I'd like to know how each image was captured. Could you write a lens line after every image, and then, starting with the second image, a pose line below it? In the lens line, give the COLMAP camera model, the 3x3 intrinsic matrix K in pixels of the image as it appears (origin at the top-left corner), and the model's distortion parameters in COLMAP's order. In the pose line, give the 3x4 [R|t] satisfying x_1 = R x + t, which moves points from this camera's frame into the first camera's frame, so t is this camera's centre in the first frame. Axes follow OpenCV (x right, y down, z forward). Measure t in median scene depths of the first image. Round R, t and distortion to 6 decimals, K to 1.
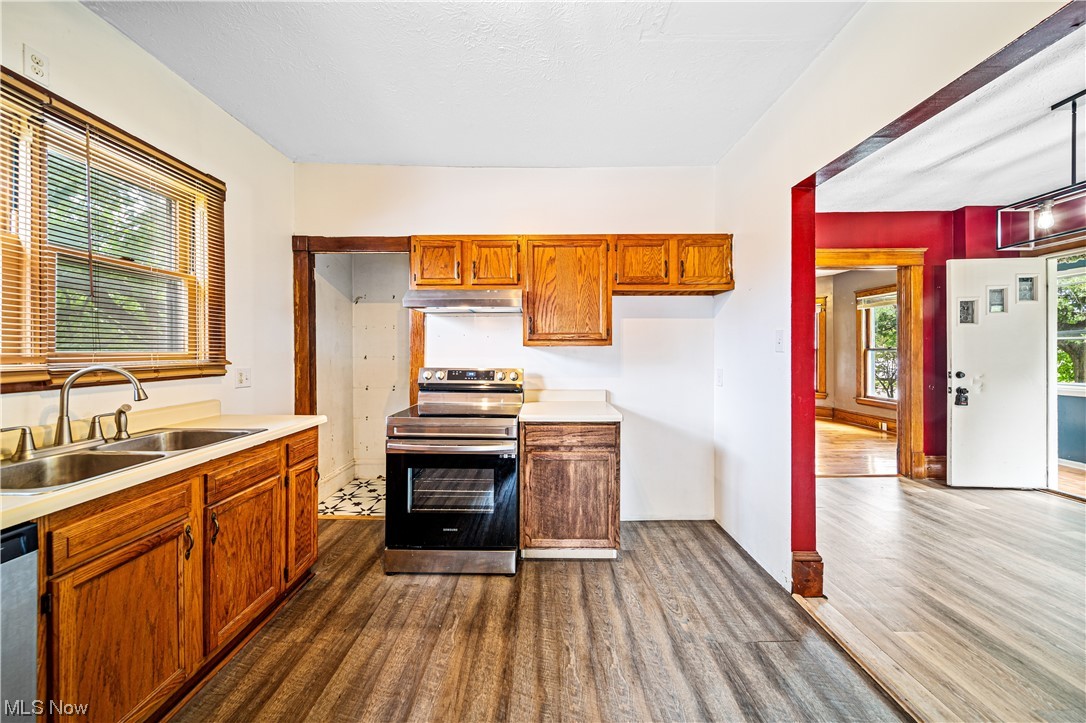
lens RADIAL K [[378.5, 0, 542.0], [0, 378.5, 354.3], [0, 0, 1]] dist [-0.002528, -0.000229]
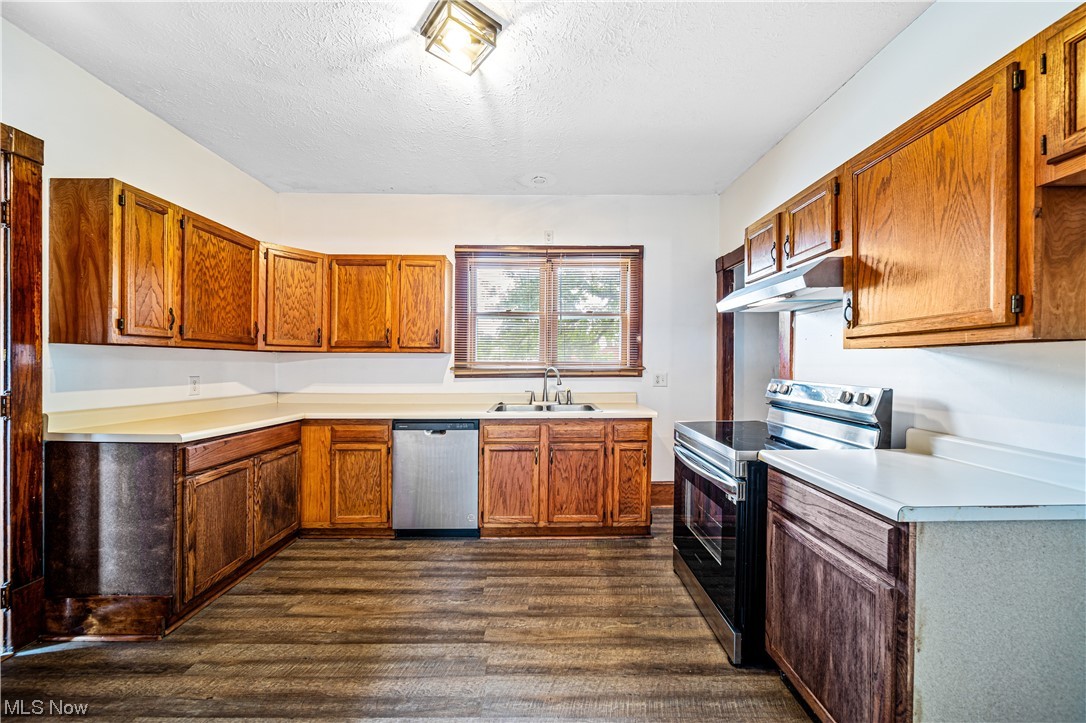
lens RADIAL K [[378.5, 0, 545.4], [0, 378.5, 363.1], [0, 0, 1]] dist [-0.002528, -0.000229]
pose [[0.011738, 0.000131, -0.999931, 0.803137], [-0.006669, 0.999978, 0.000053, 0.005807], [0.999909, 0.006668, 0.011738, 0.773129]]
